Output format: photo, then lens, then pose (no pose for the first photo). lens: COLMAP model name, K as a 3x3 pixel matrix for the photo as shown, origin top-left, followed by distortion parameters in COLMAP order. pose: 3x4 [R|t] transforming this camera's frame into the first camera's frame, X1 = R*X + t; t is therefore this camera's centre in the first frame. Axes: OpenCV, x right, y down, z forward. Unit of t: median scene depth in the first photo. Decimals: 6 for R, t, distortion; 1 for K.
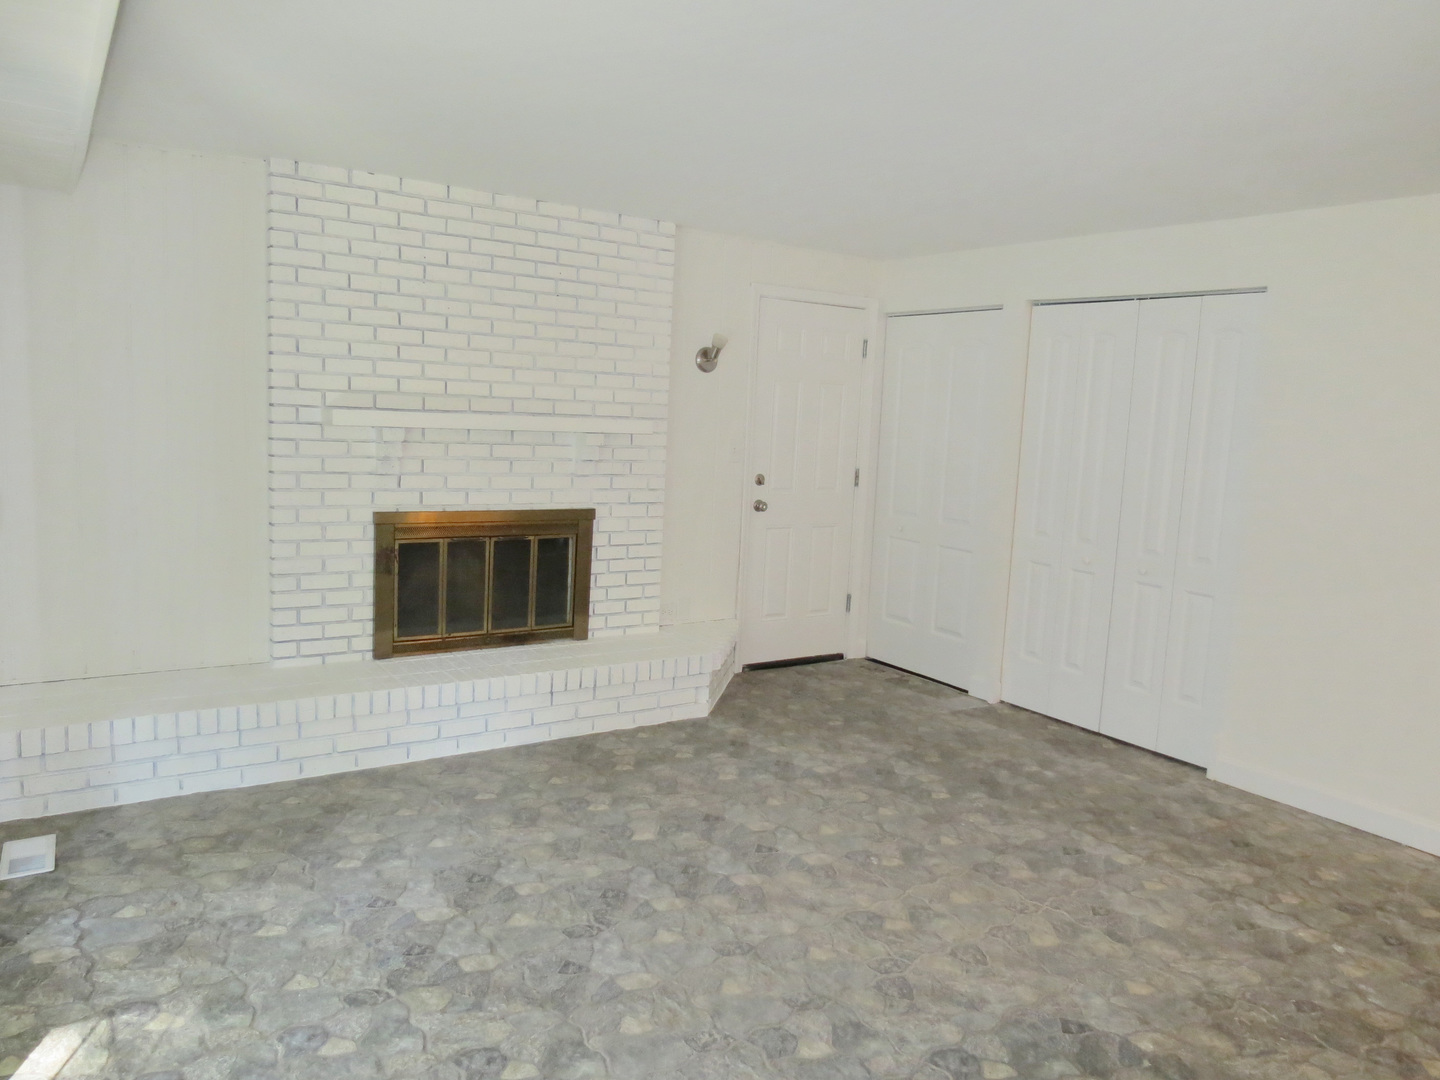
lens RADIAL K [[1020.5, 0, 725.7], [0, 1020.5, 540.2], [0, 0, 1]] dist [-0.027805, 0.006541]
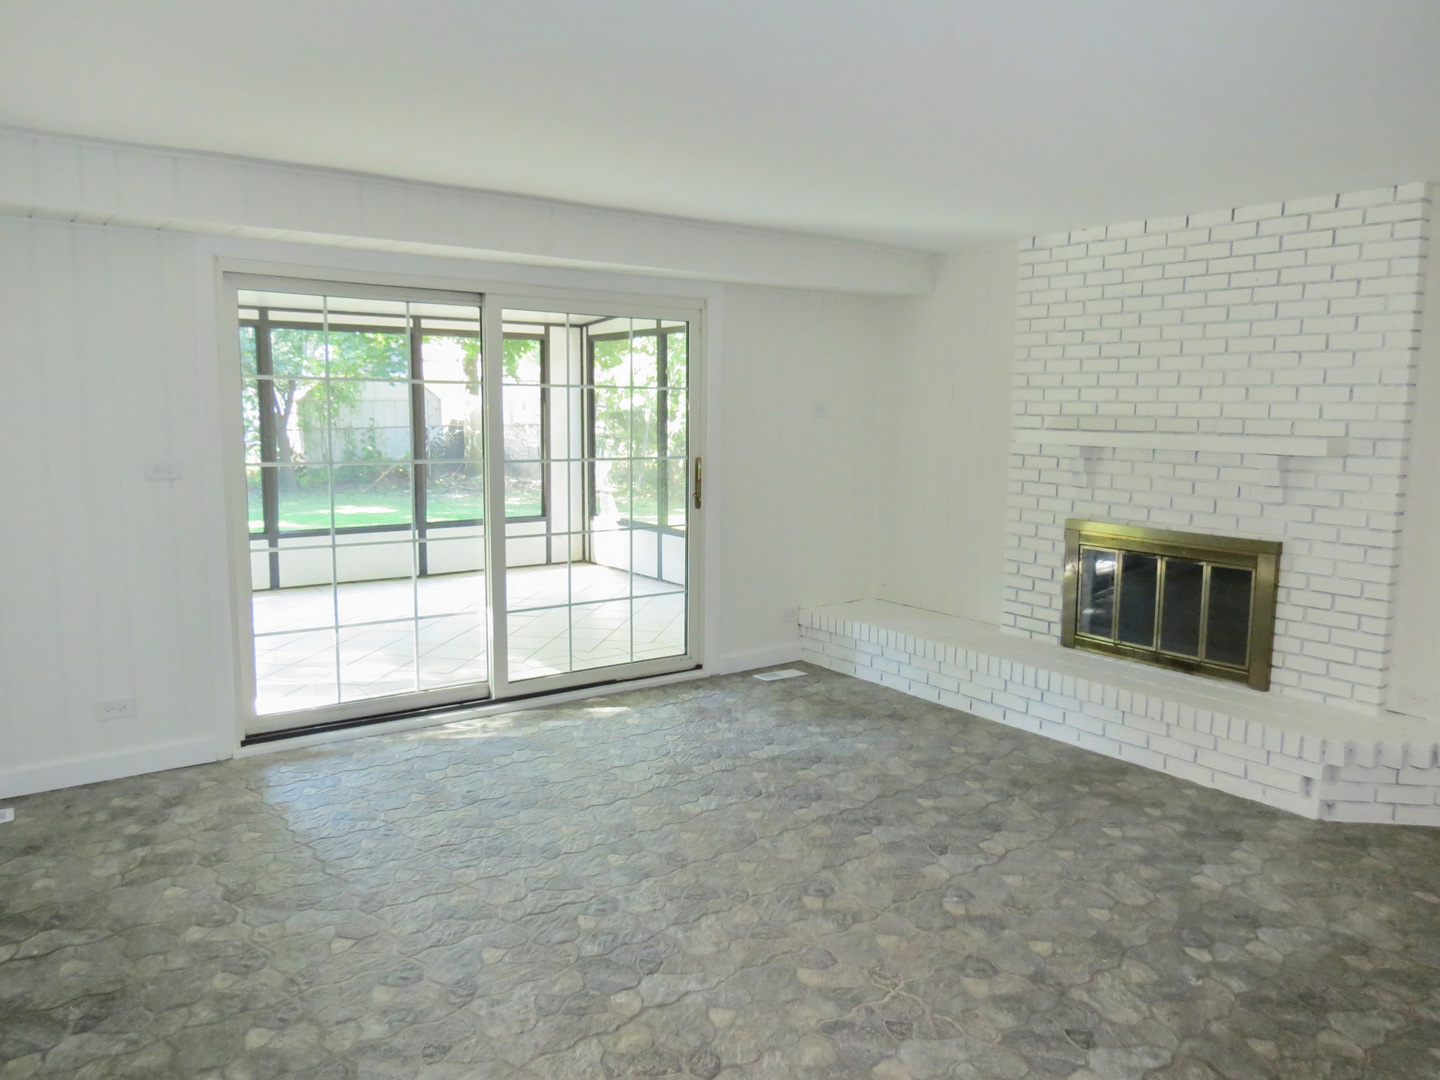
lens RADIAL K [[1020.5, 0, 725.7], [0, 1020.5, 540.2], [0, 0, 1]] dist [-0.027805, 0.006541]
pose [[0.046395, 0.081157, -0.995621, 0.835204], [-0.141552, 0.987171, 0.073872, -0.035196], [0.988843, 0.137505, 0.057287, 0.575045]]
